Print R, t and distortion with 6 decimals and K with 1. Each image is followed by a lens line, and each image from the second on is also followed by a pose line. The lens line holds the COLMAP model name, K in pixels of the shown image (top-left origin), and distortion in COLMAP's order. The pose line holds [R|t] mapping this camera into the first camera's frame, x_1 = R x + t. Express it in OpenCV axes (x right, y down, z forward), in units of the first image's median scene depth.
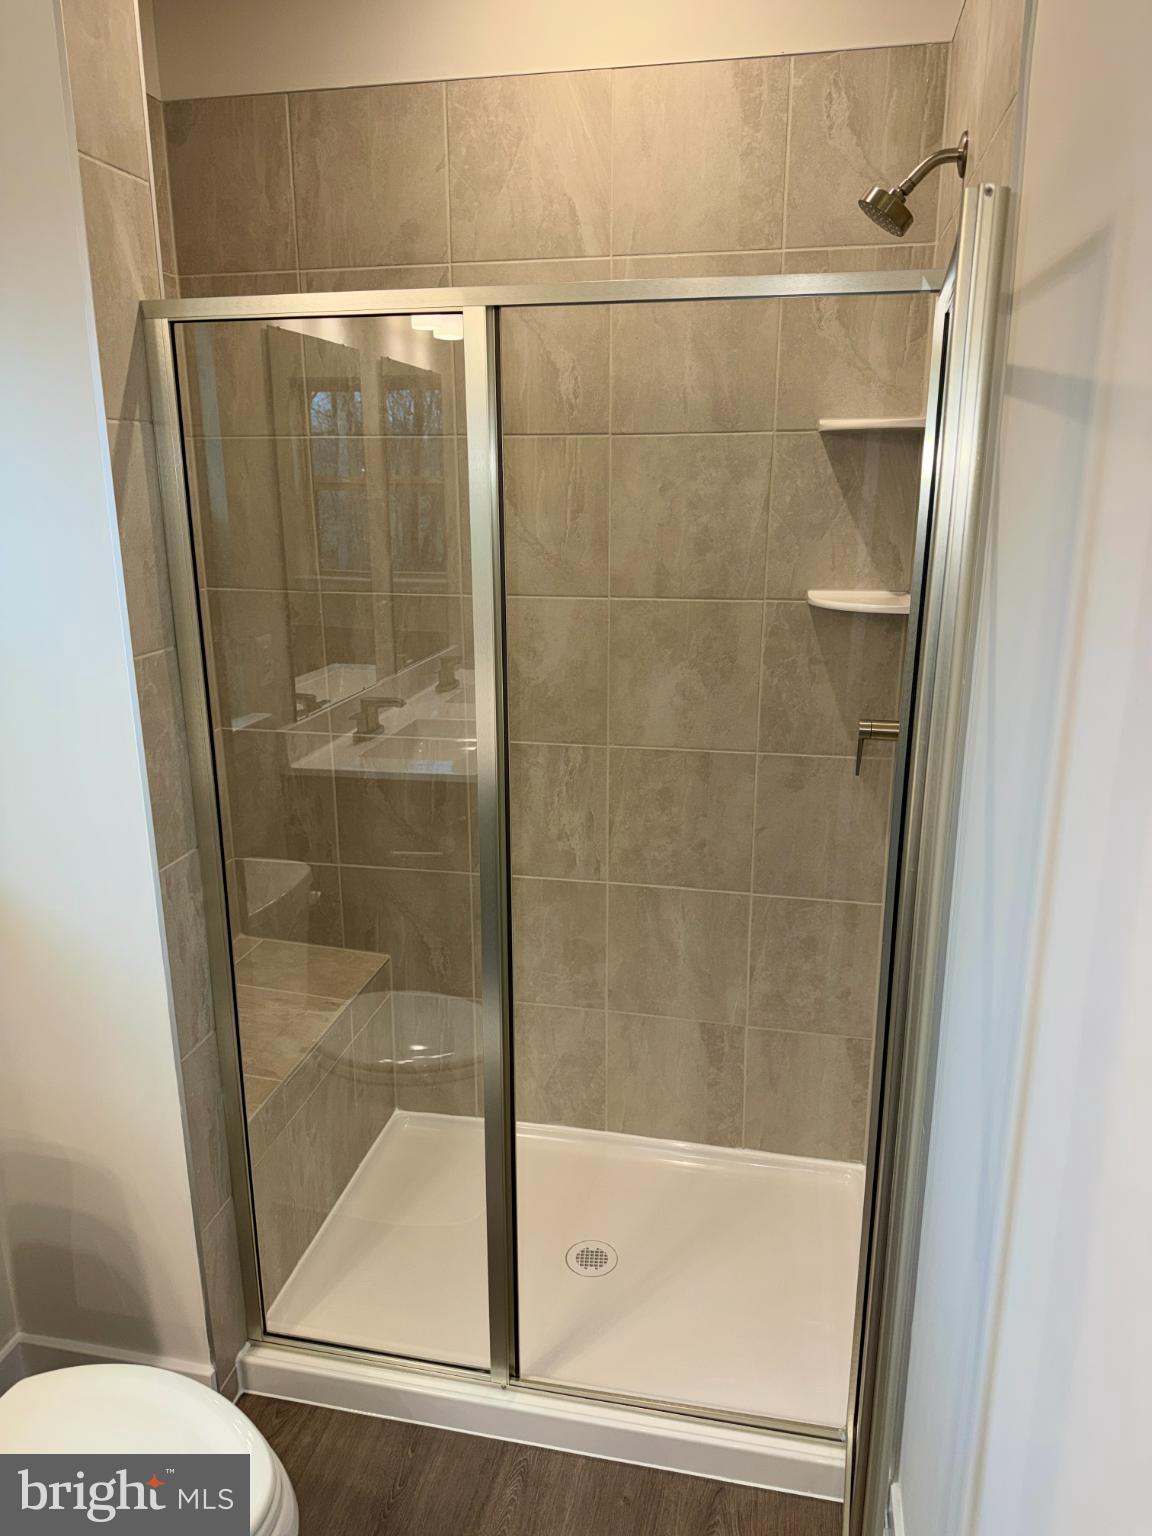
lens RADIAL K [[1072.6, 0, 576.0], [0, 1072.6, 768.0], [0, 0, 1]] dist [0.123656, -0.137880]
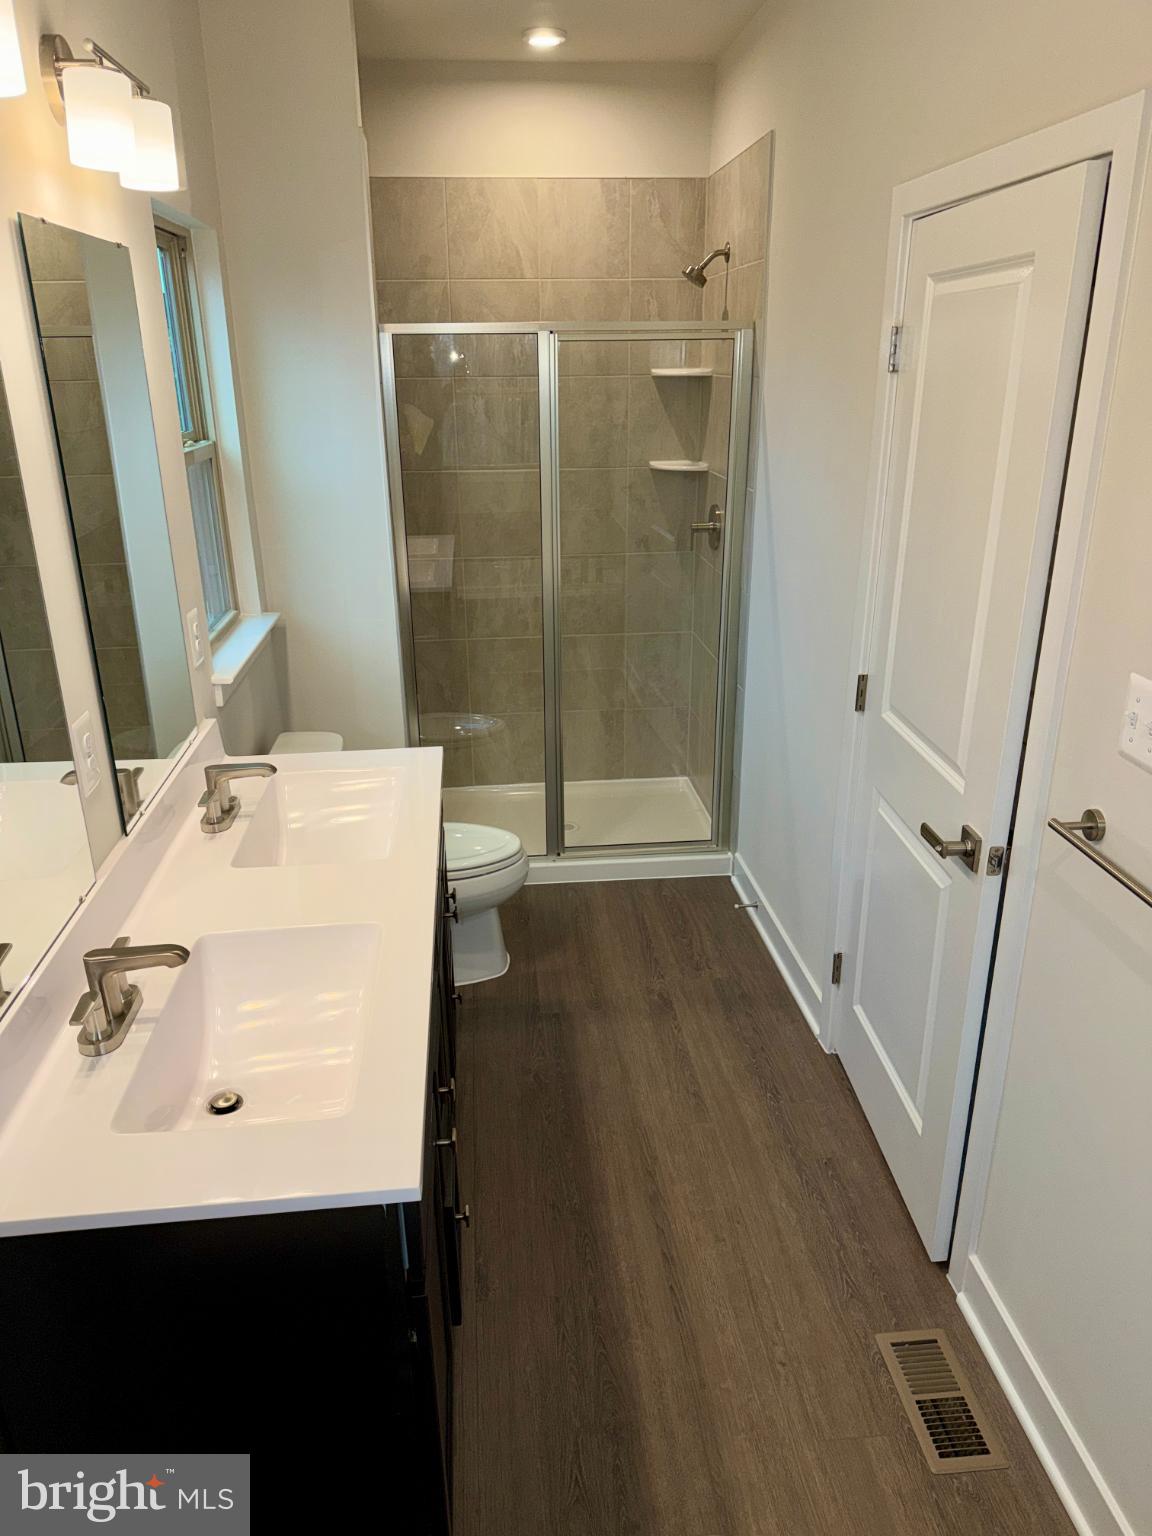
lens RADIAL K [[1072.6, 0, 576.0], [0, 1072.6, 768.0], [0, 0, 1]] dist [0.123656, -0.137880]
pose [[0.950967, -0.119209, 0.285397, -0.532182], [0.090134, 0.989501, 0.112976, 0.146550], [-0.295868, -0.081712, 0.951728, -0.839837]]
